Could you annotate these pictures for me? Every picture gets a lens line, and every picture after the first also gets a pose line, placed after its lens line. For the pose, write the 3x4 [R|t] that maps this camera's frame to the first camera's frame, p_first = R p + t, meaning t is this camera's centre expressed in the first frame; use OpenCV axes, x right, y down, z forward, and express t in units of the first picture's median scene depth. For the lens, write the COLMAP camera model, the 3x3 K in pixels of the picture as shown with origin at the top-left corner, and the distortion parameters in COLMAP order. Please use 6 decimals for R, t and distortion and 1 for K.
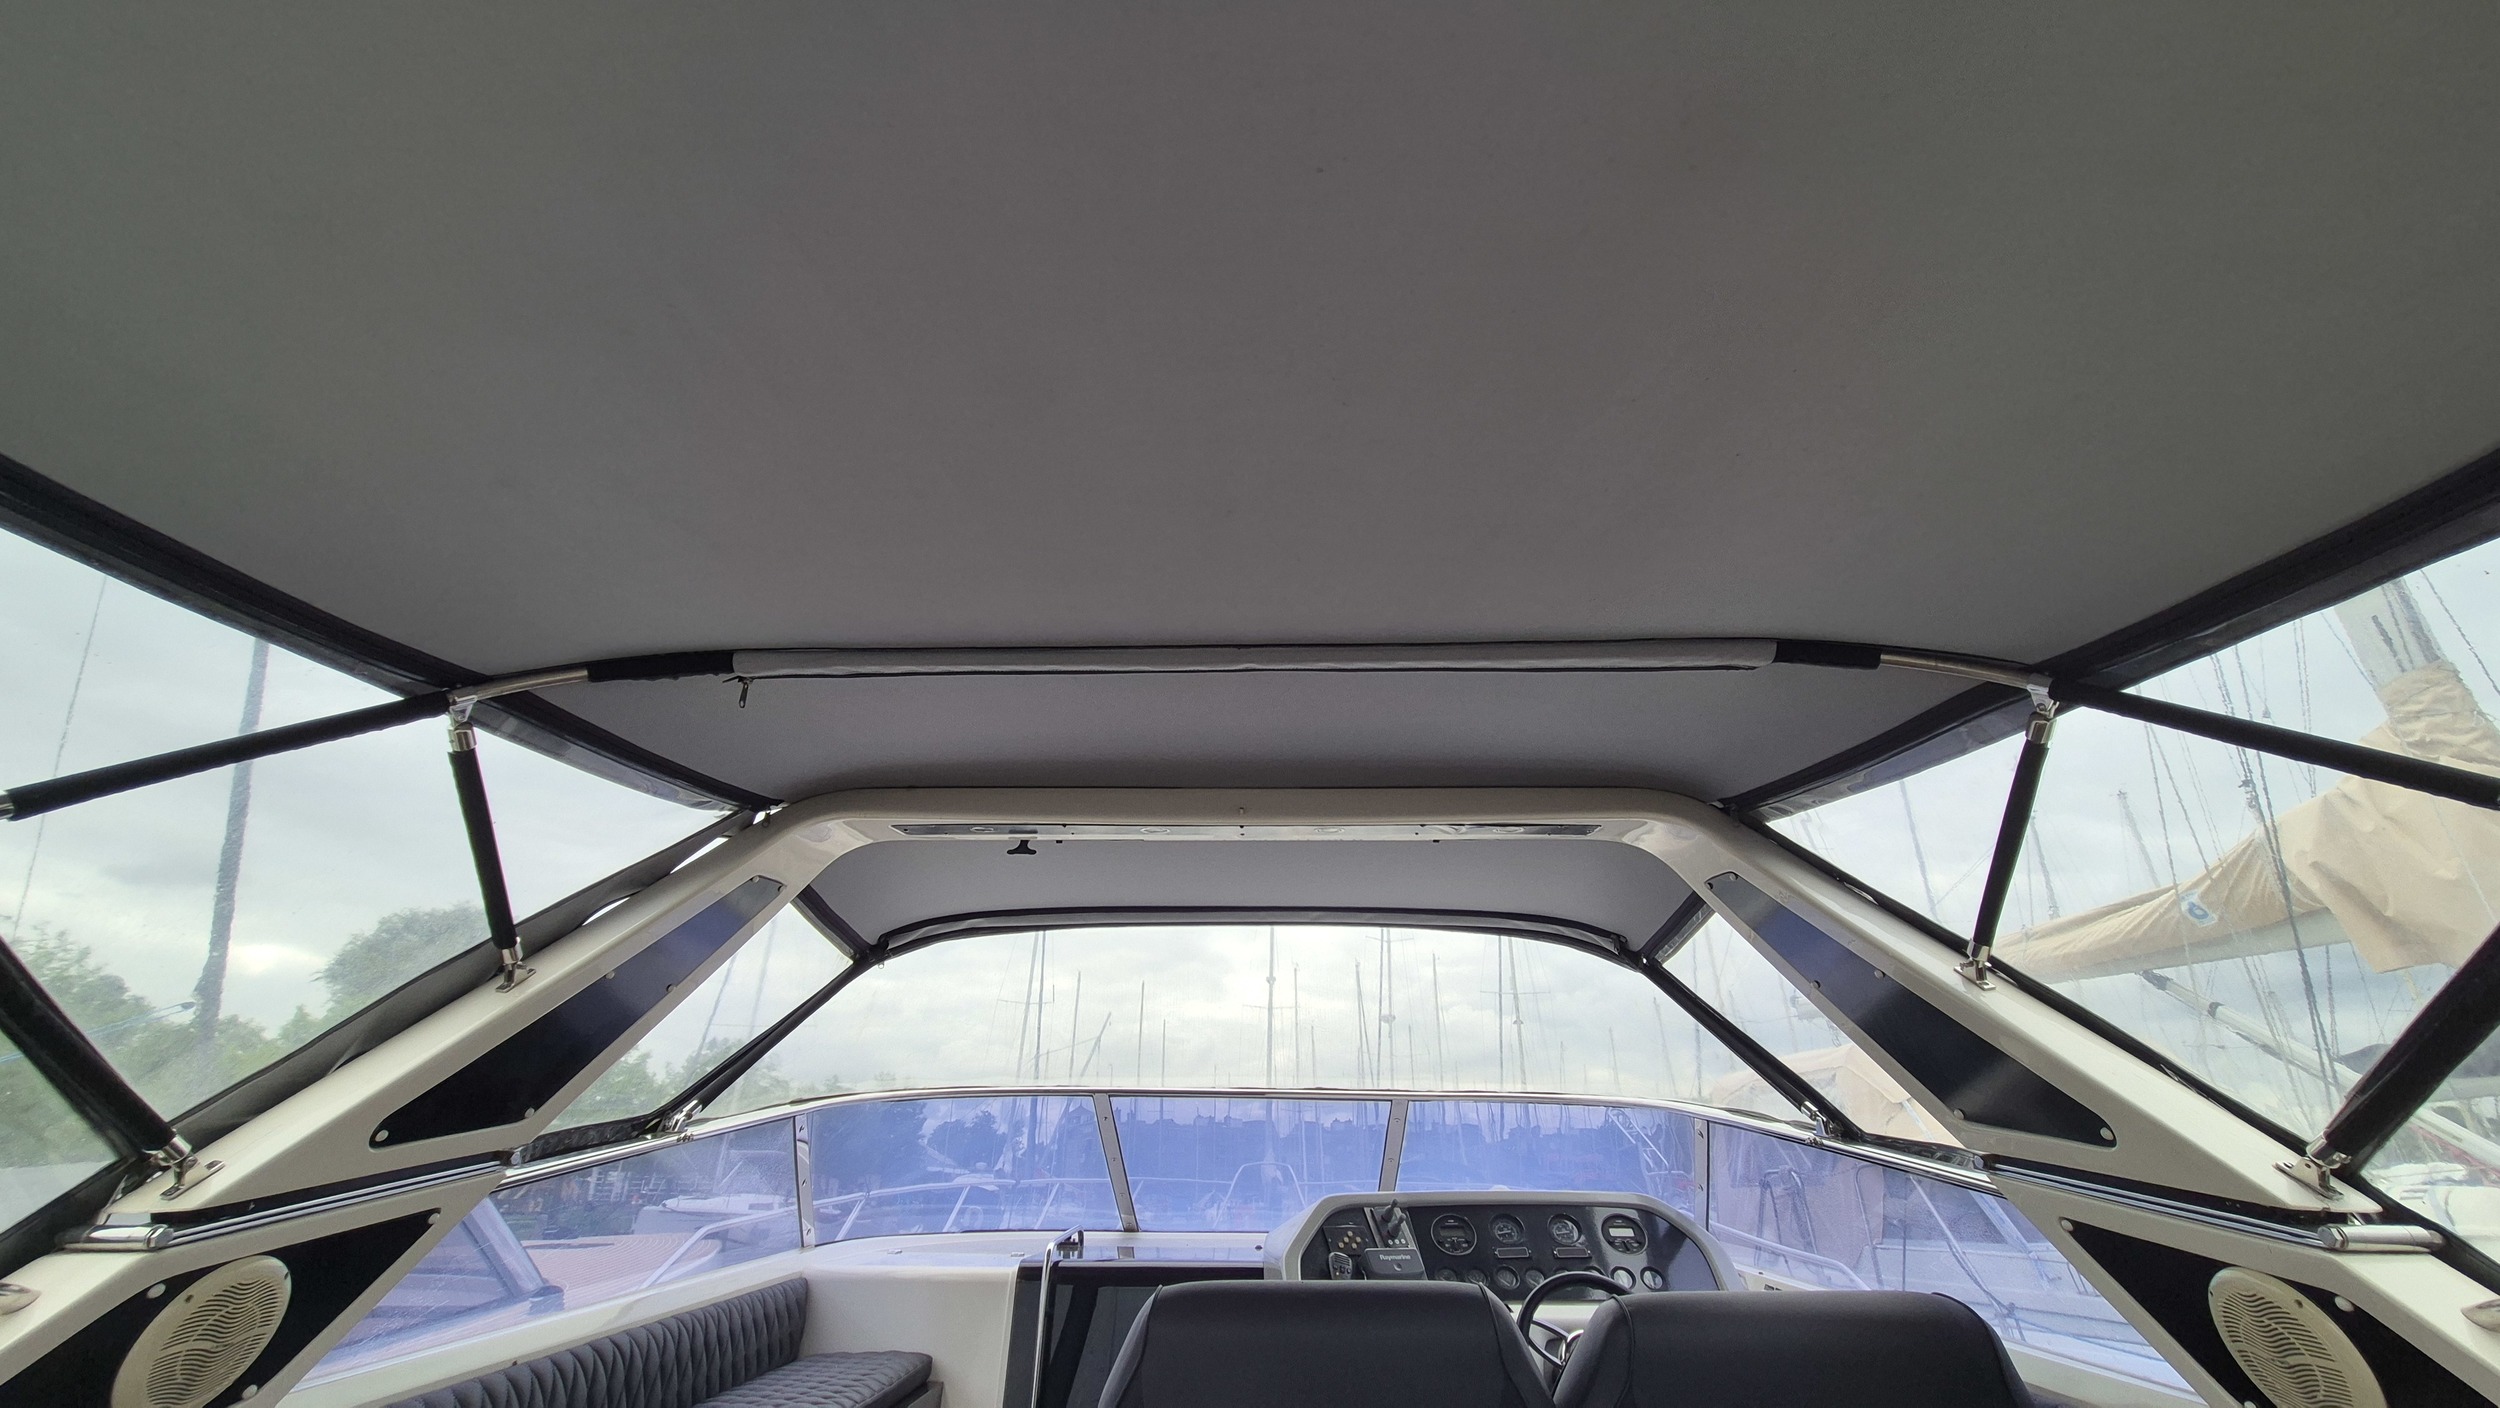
lens RADIAL K [[1016.4, 0, 1240.9], [0, 1016.4, 703.1], [0, 0, 1]] dist [-0.002759, -0.000479]
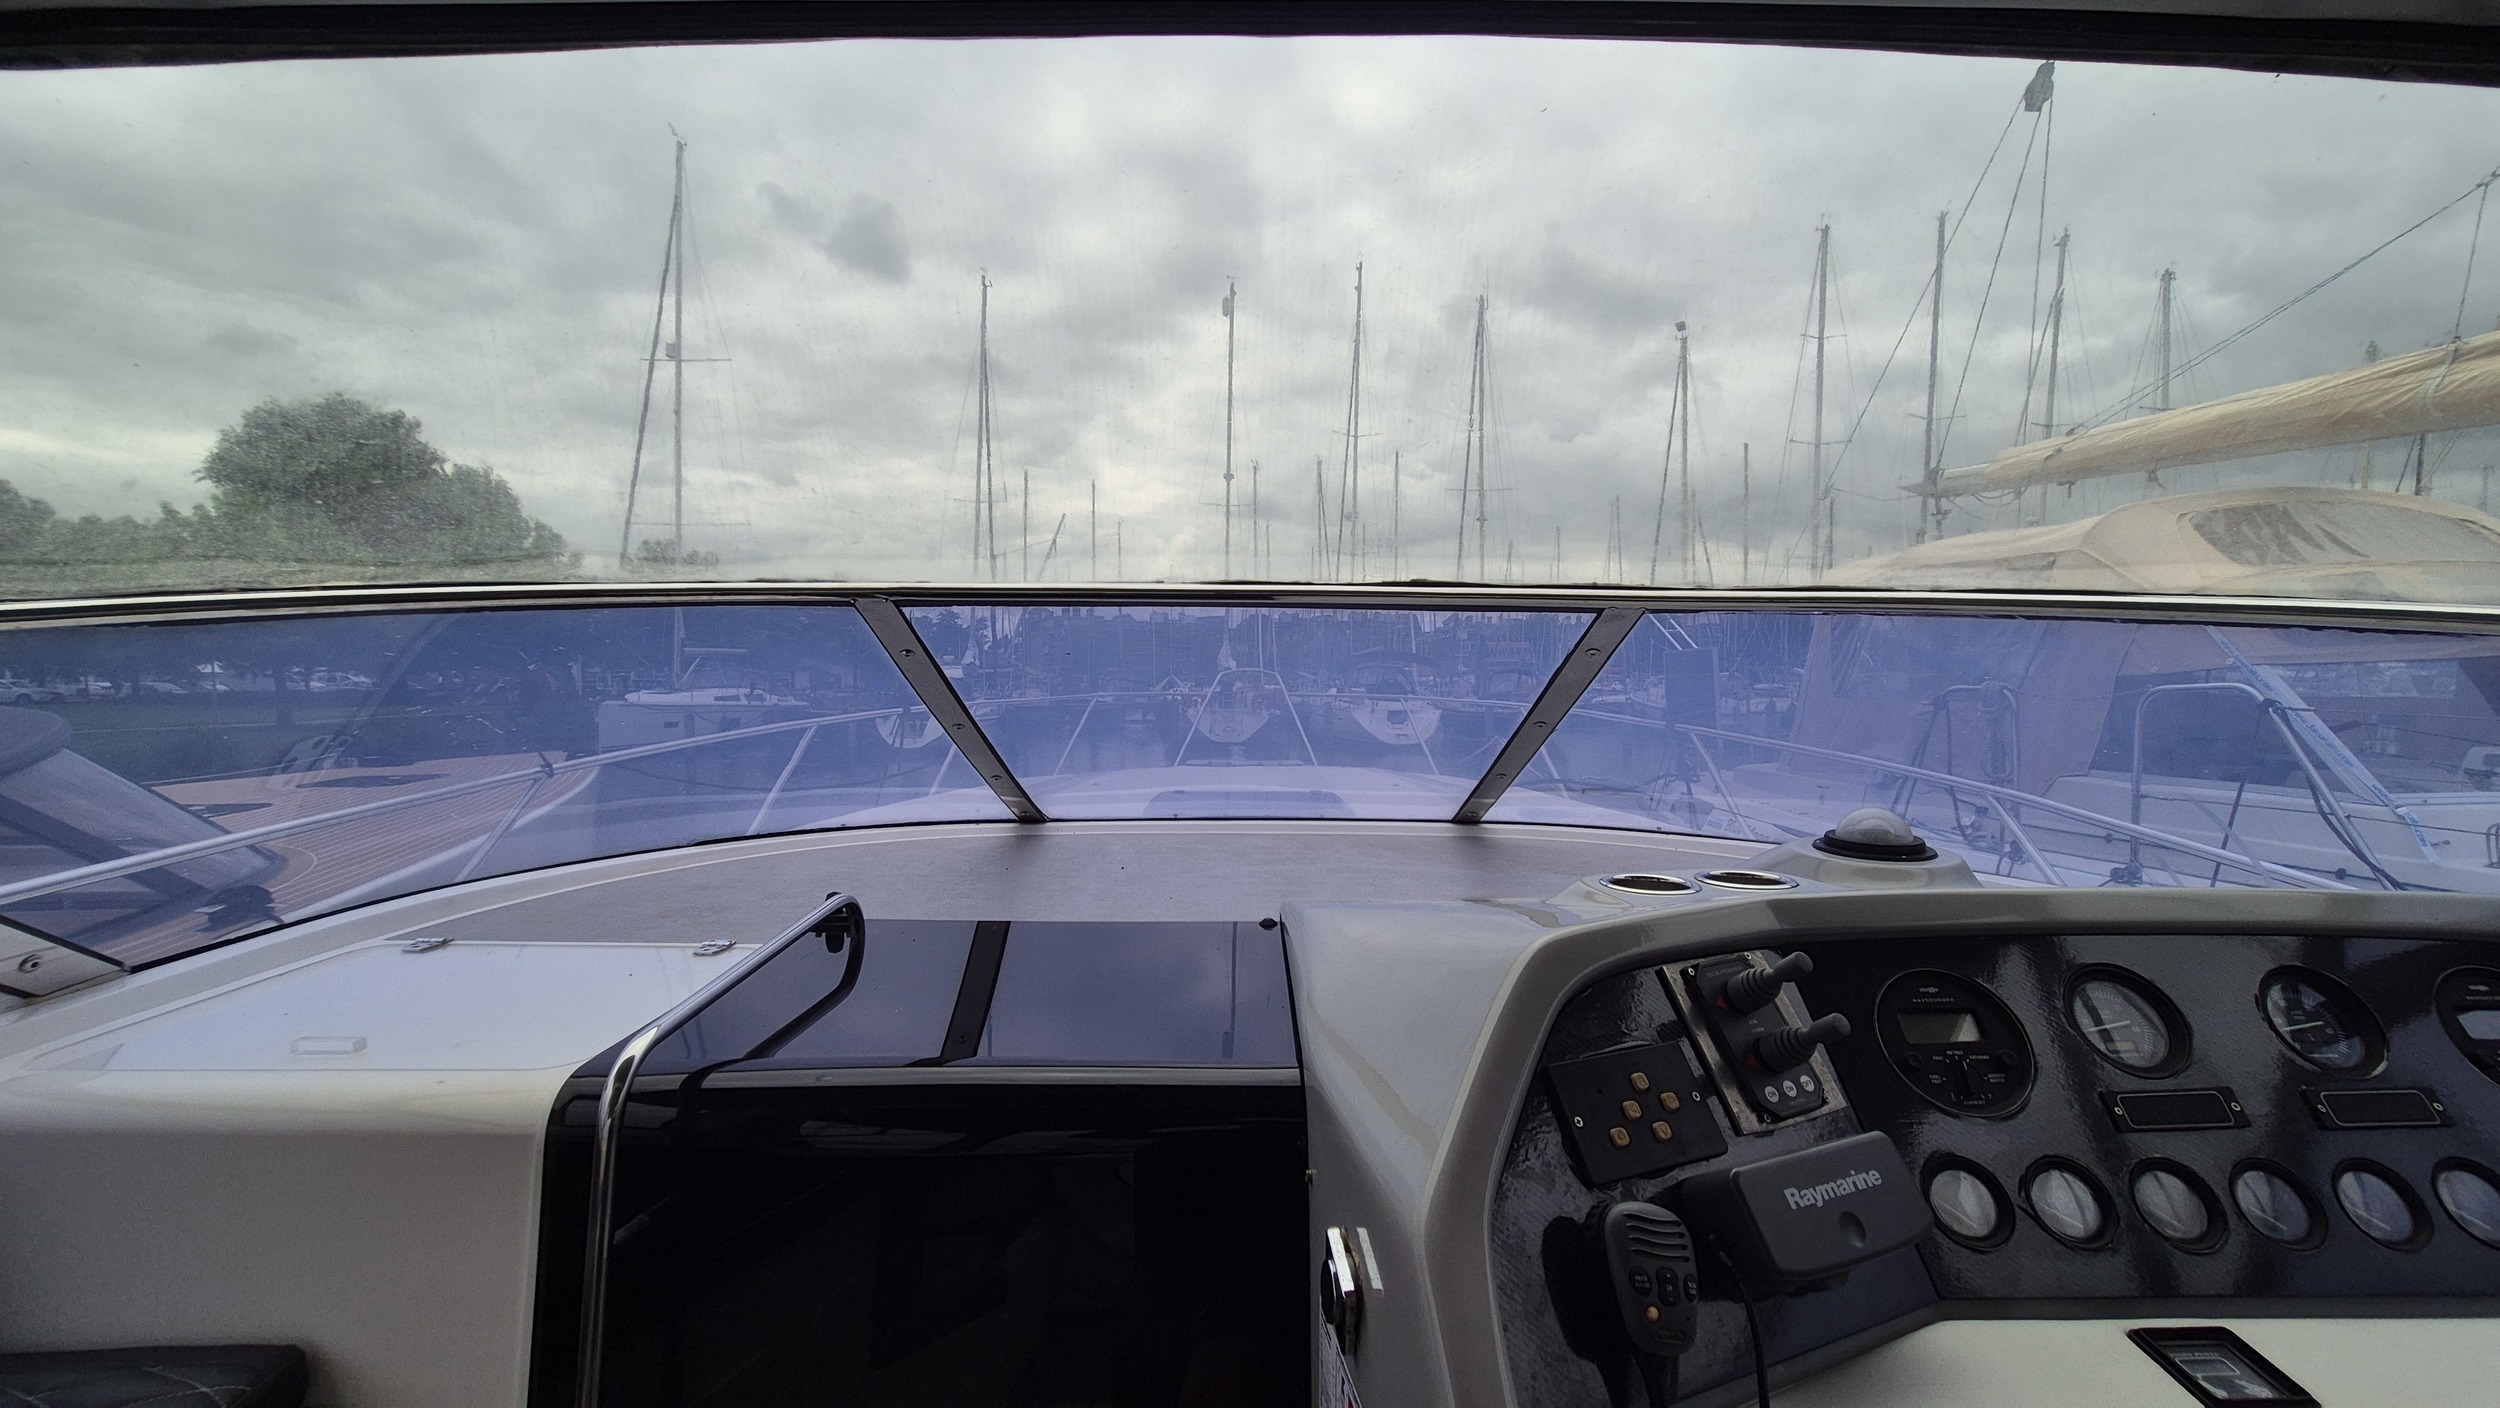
lens RADIAL K [[1003.5, 0, 1260.0], [0, 1003.5, 687.5], [0, 0, 1]] dist [-0.000889, -0.000069]
pose [[0.999584, -0.009661, 0.027169, -0.000851], [-0.003476, 0.894971, 0.446110, 0.302899], [-0.028625, -0.446019, 0.894566, 0.794961]]
